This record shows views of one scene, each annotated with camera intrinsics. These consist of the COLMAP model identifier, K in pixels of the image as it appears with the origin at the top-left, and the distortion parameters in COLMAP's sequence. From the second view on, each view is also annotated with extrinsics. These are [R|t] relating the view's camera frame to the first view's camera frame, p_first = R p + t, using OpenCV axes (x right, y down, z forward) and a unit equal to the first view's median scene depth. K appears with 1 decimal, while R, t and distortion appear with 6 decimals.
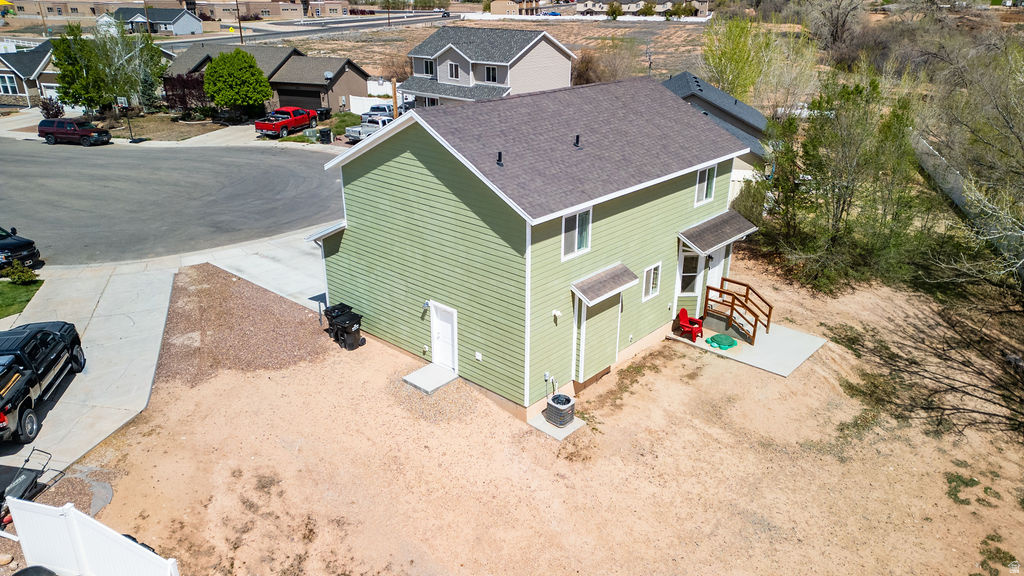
lens RADIAL K [[711.8, 0, 509.4], [0, 711.8, 286.2], [0, 0, 1]] dist [0.072447, -0.047967]
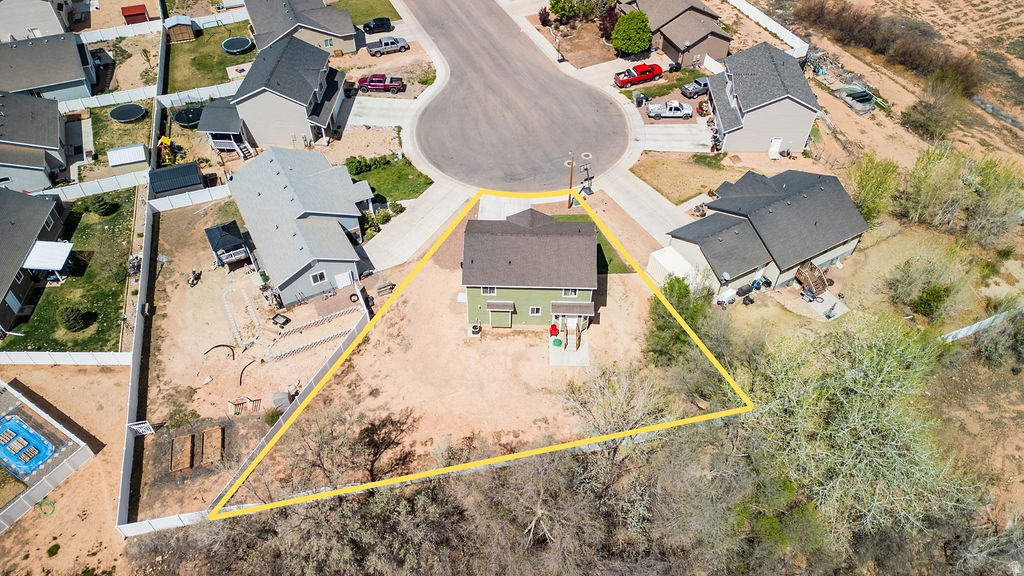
lens RADIAL K [[711.8, 0, 509.4], [0, 711.8, 286.2], [0, 0, 1]] dist [0.072447, -0.047967]
pose [[0.646935, 0.554003, -0.523981, 0.554673], [-0.287376, 0.813613, 0.505420, -0.528294], [0.706322, -0.176394, 0.685561, -0.346242]]
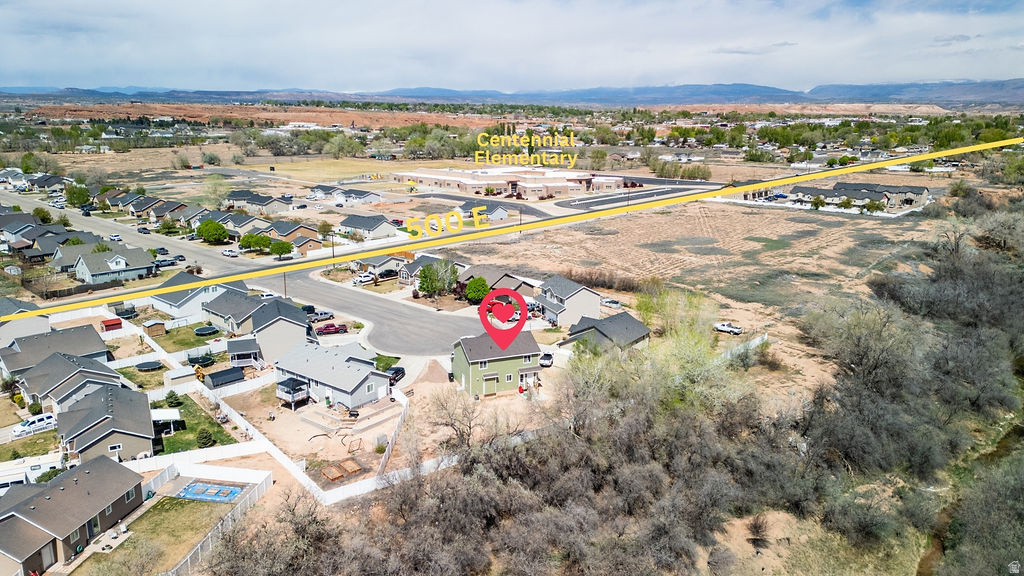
lens RADIAL K [[711.8, 0, 509.4], [0, 711.8, 286.2], [0, 0, 1]] dist [0.072447, -0.047967]
pose [[0.902421, 0.106329, -0.417529, 0.752883], [-0.168387, 0.979035, -0.114617, -0.021447], [0.396588, 0.173740, 0.901406, -1.195911]]
